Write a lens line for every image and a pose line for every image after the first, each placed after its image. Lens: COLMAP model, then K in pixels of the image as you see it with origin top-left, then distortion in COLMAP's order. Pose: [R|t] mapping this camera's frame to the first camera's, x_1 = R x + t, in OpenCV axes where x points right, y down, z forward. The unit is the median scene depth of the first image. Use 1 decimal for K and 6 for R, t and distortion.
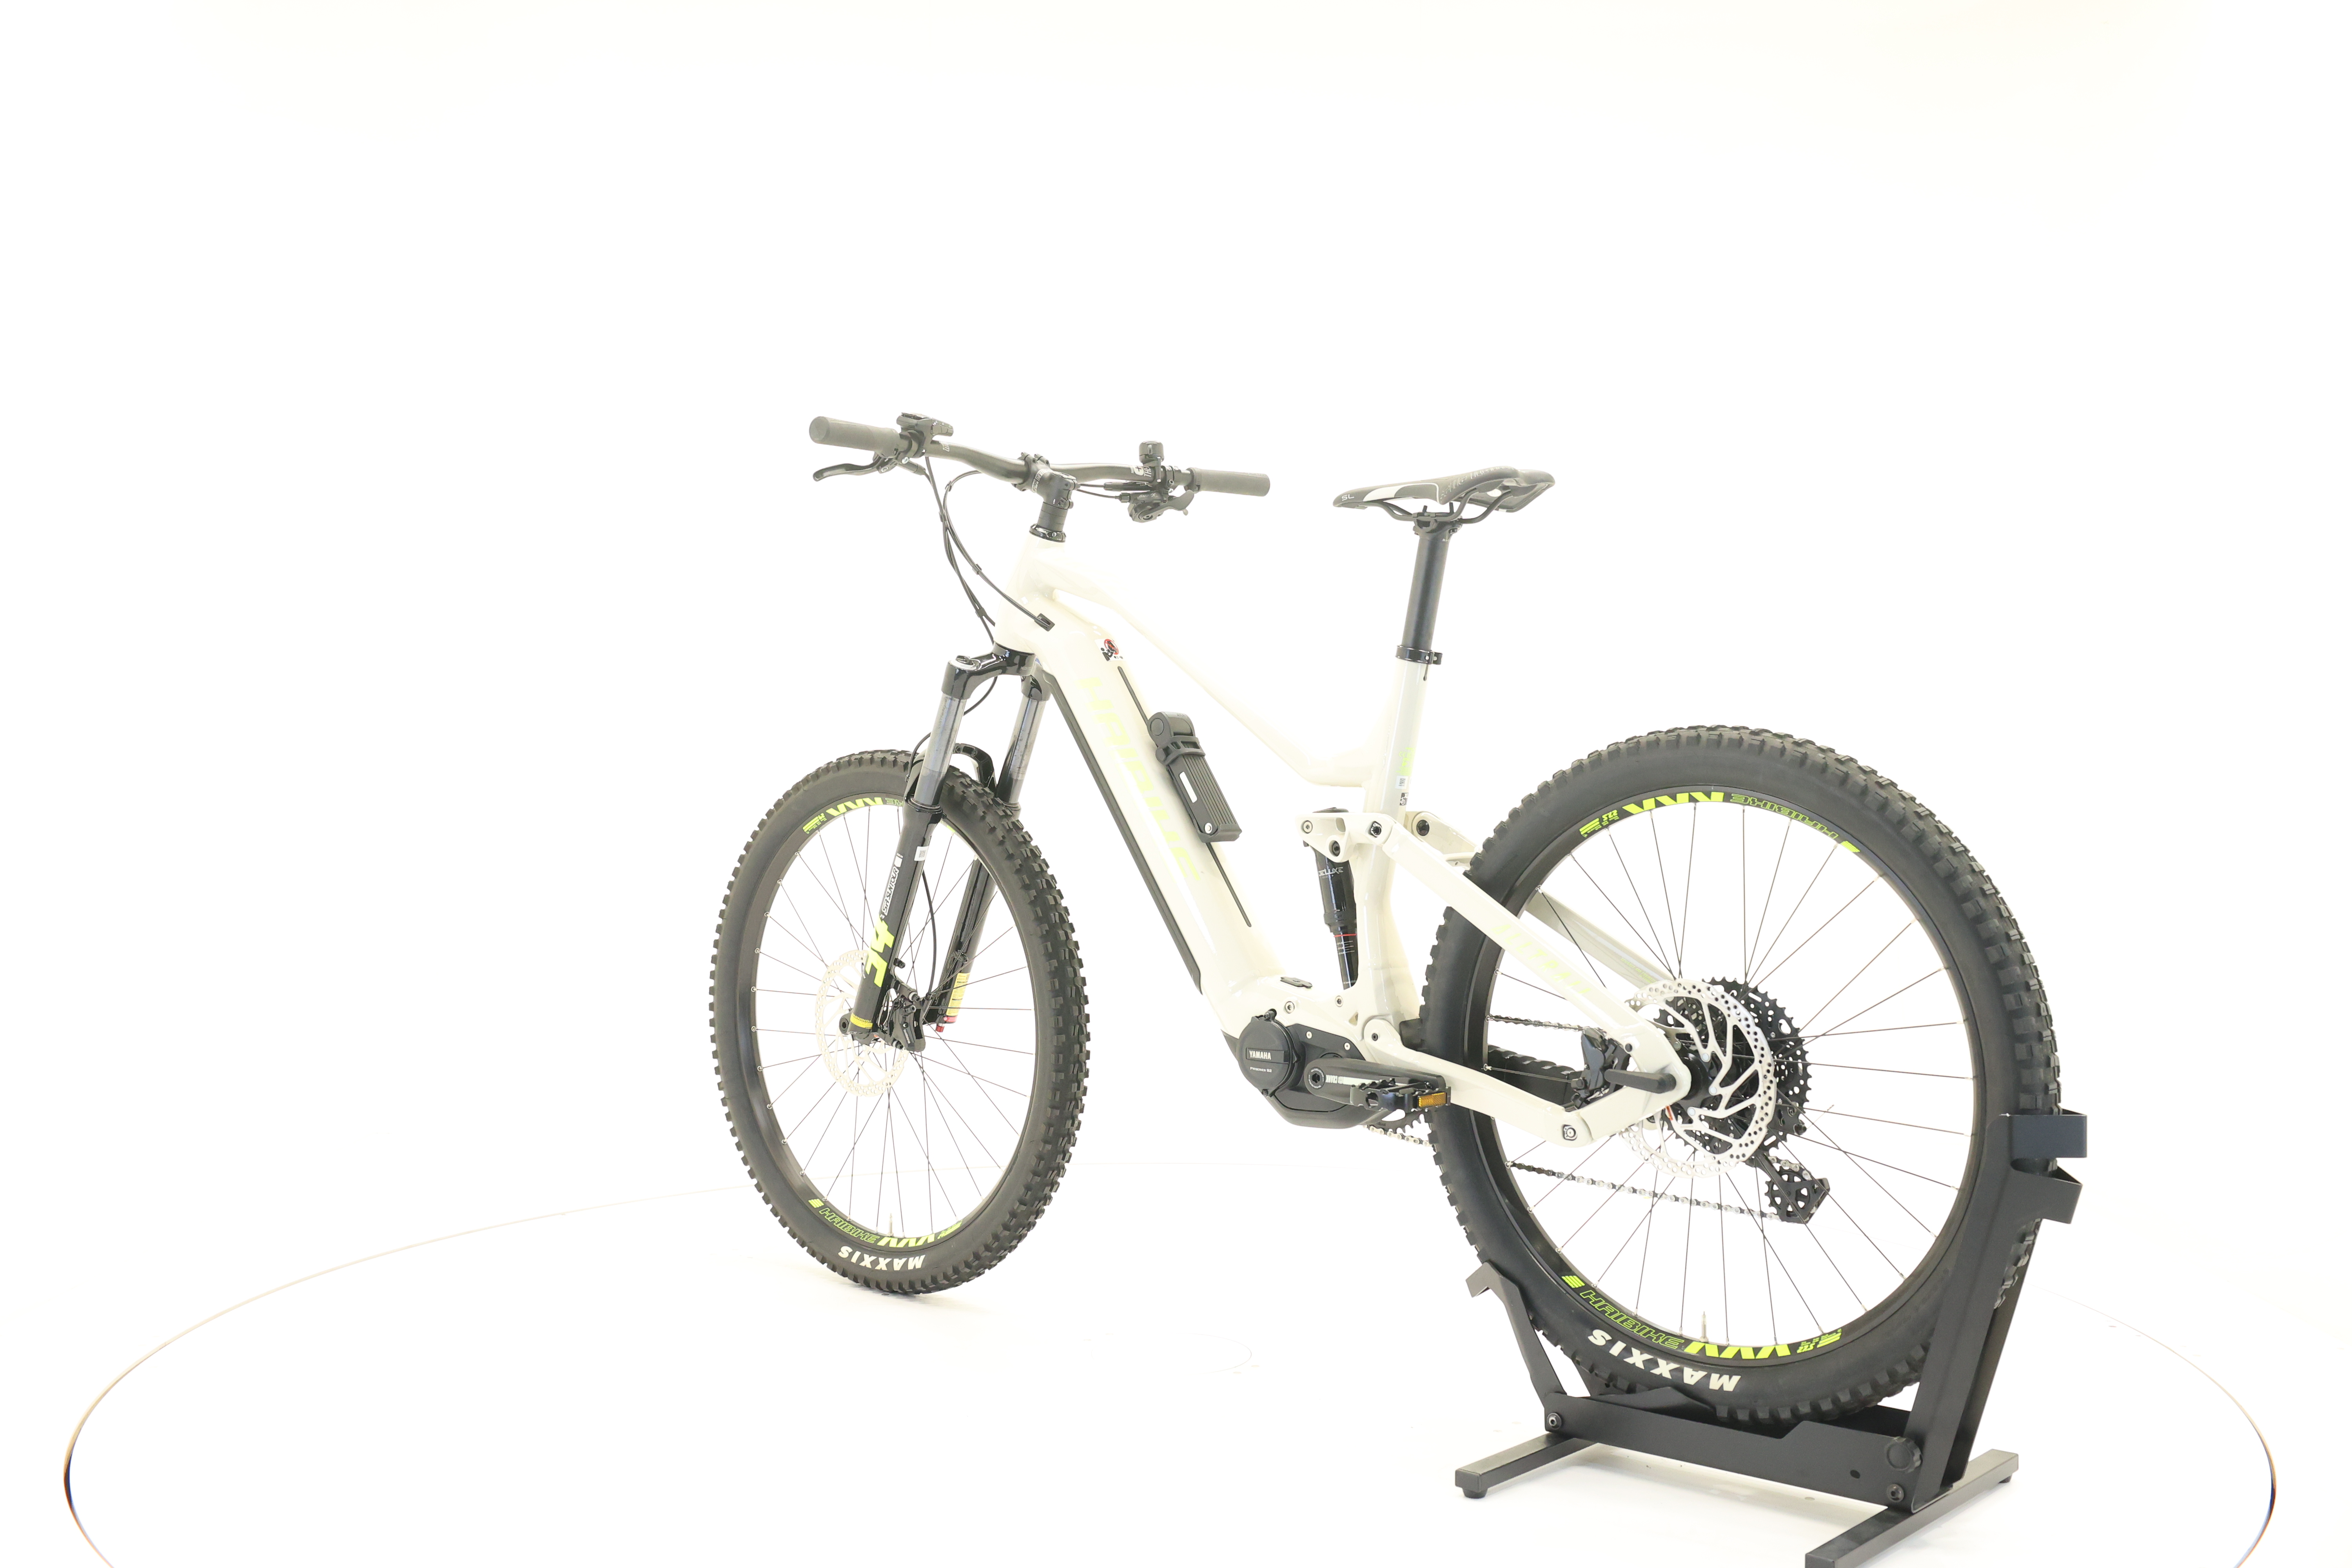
lens RADIAL K [[2386.5, 0, 1171.9], [0, 2386.5, 770.5], [0, 0, 1]] dist [-0.007299, 0.000000]
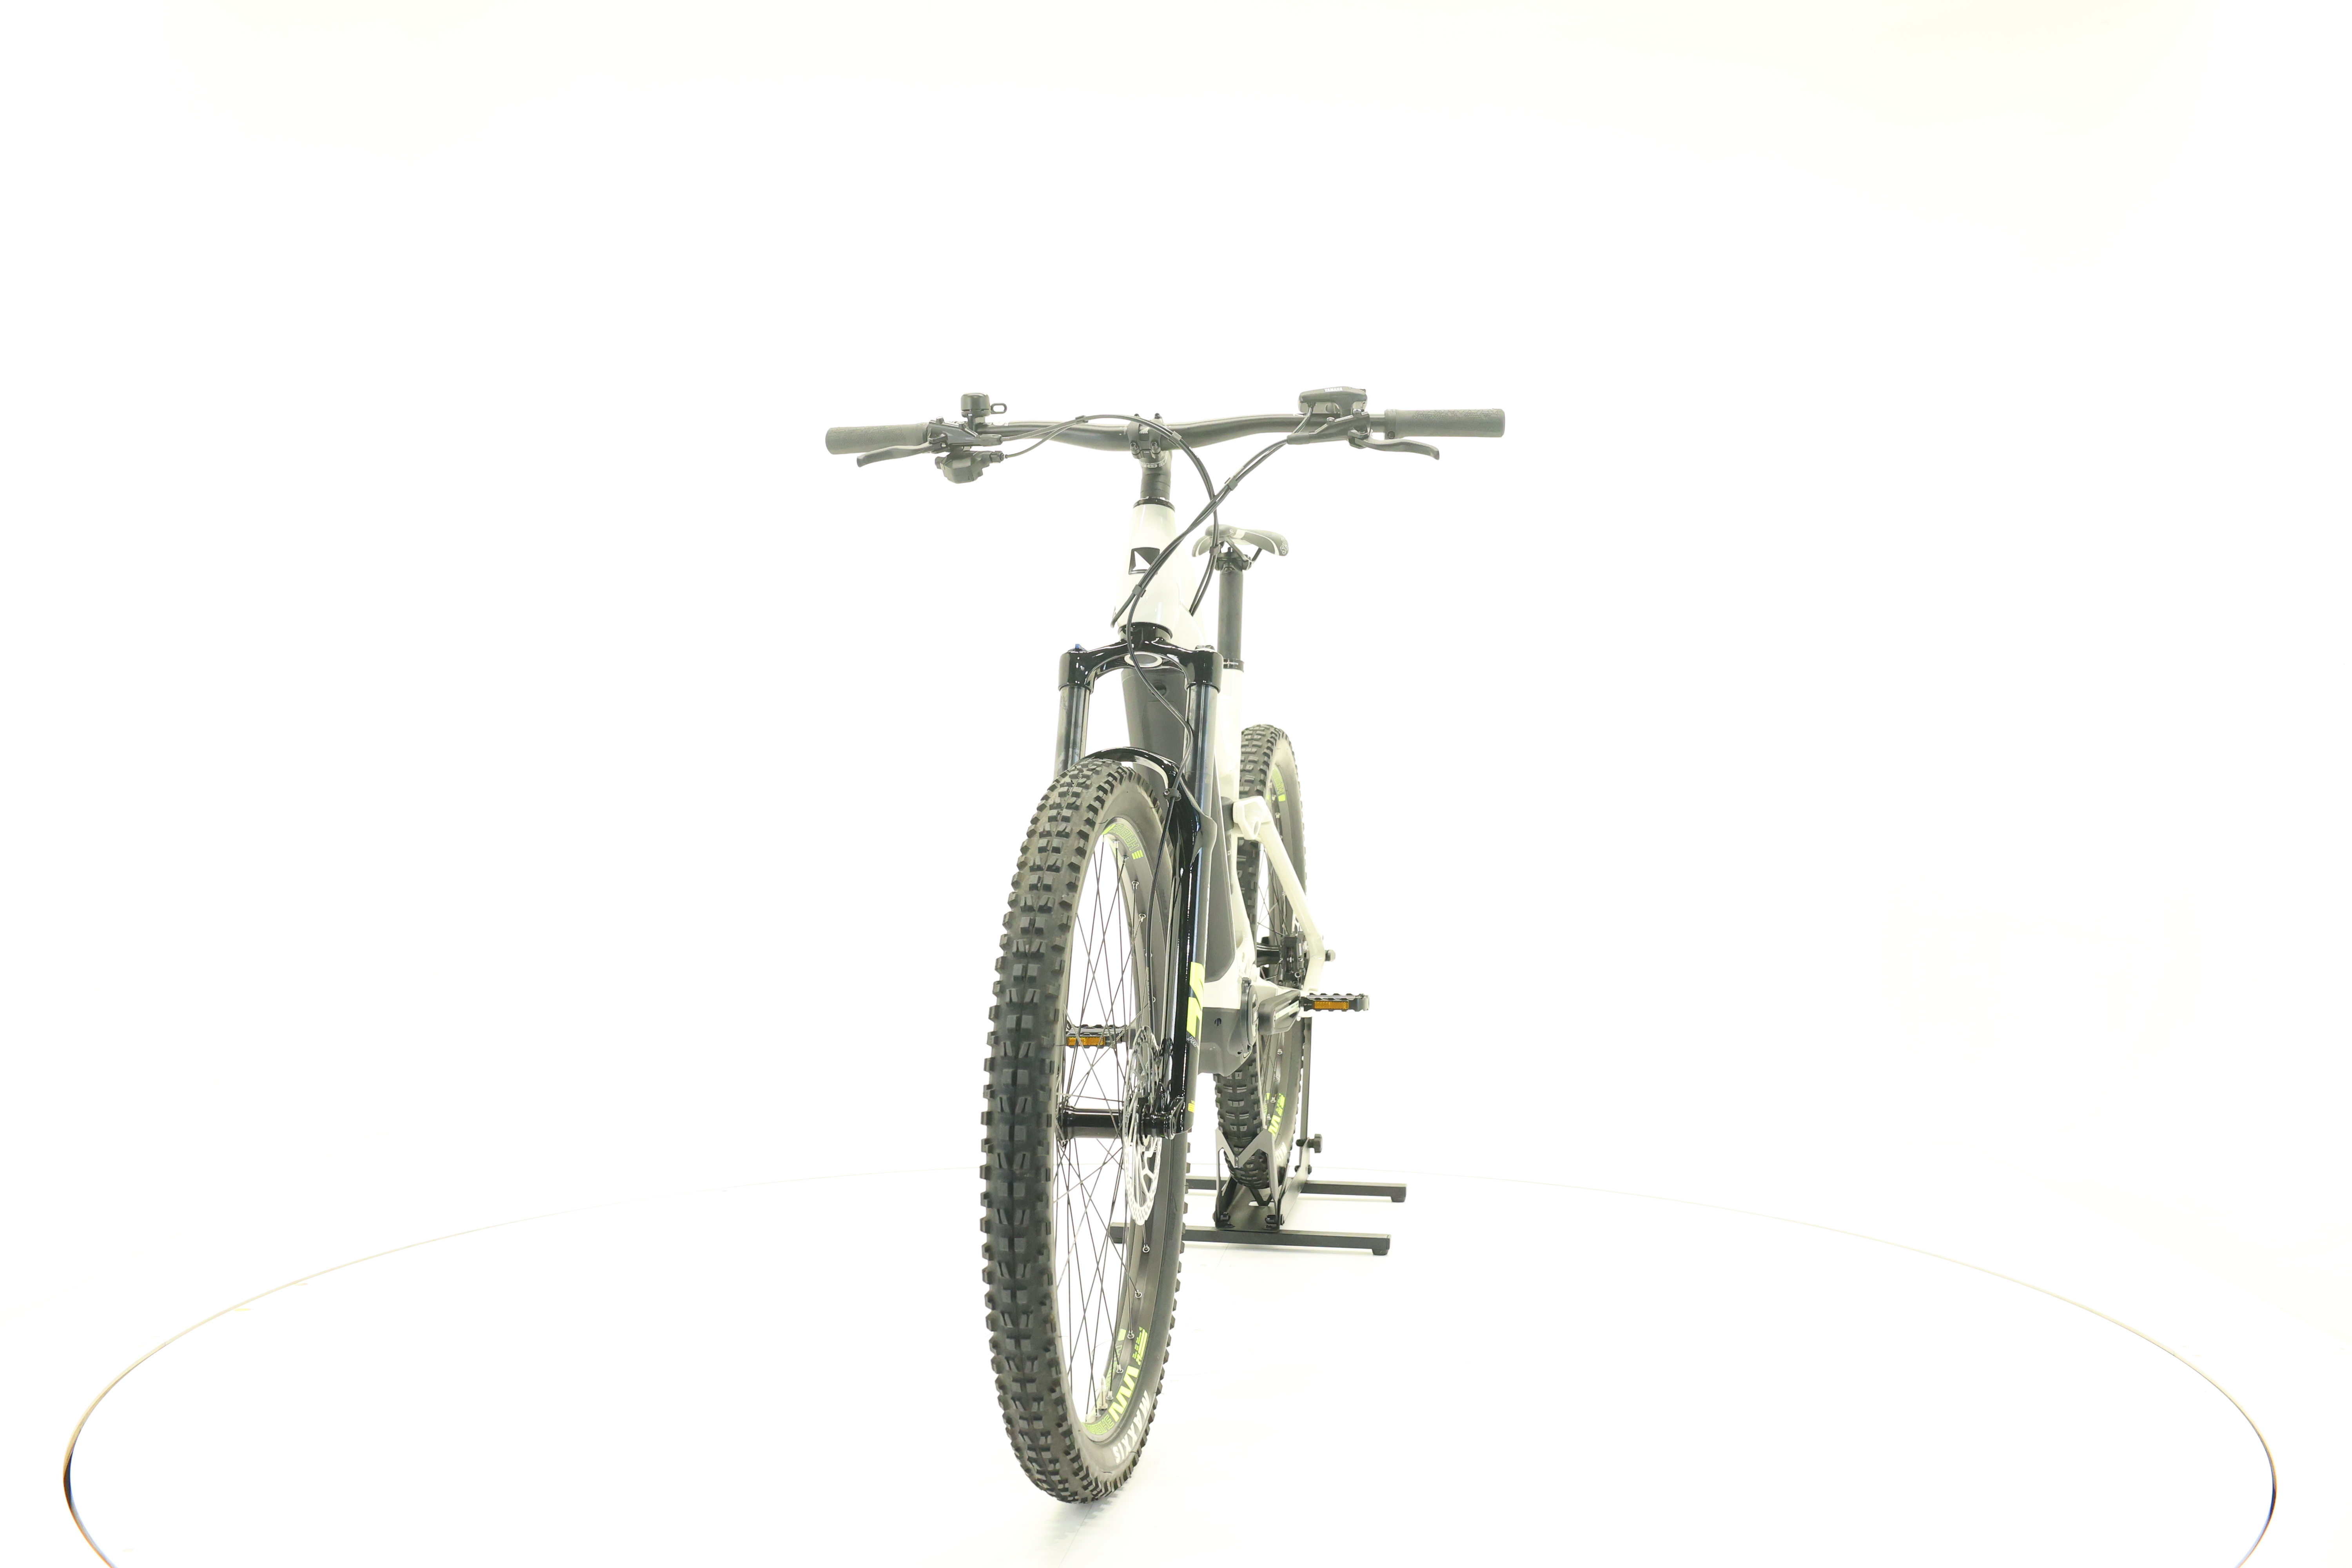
lens RADIAL K [[2386.5, 0, 1173.2], [0, 2386.5, 786.8], [0, 0, 1]] dist [-0.007299, 0.000000]
pose [[-0.527440, -0.026178, 0.849189, -0.908582], [0.013271, 0.999149, 0.039044, -0.034524], [-0.849489, 0.031863, -0.526644, 1.635230]]
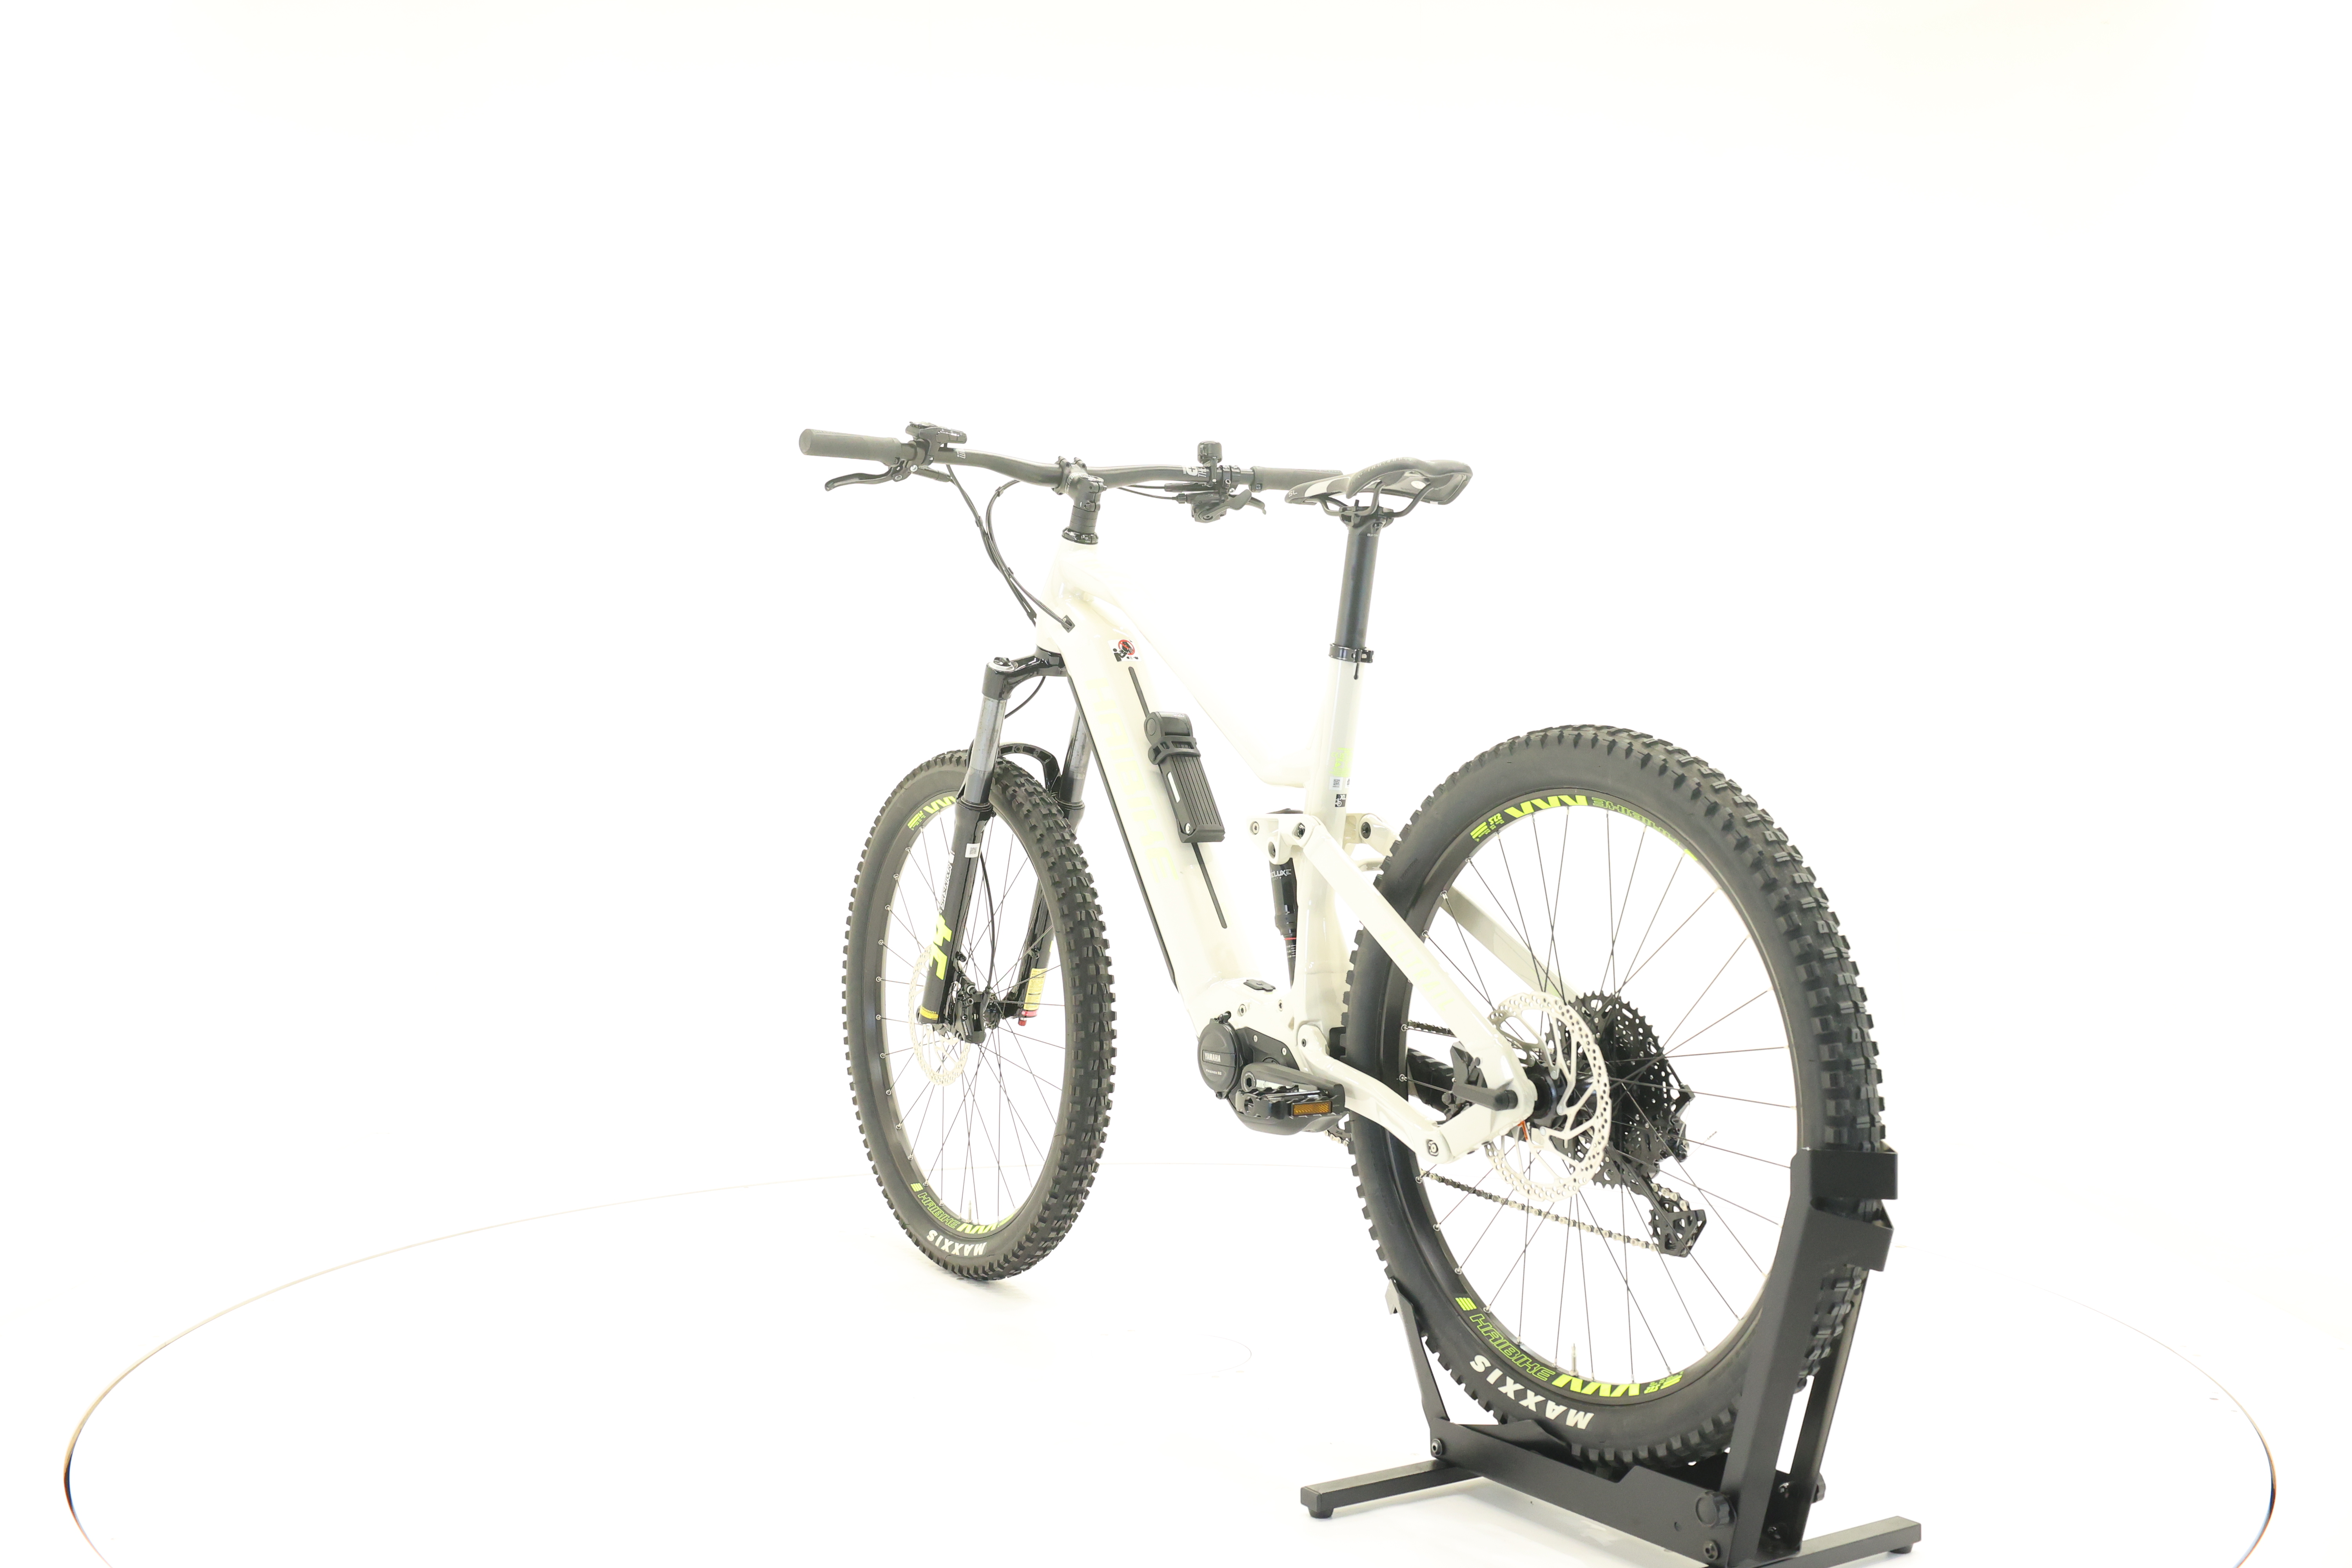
lens RADIAL K [[2386.5, 0, 1172.1], [0, 2386.5, 768.8], [0, 0, 1]] dist [-0.007299, 0.000000]
pose [[0.963124, 0.004880, -0.269015, 0.288345], [-0.005339, 0.999985, -0.000974, 0.000258], [0.269006, 0.002375, 0.963136, 0.039117]]
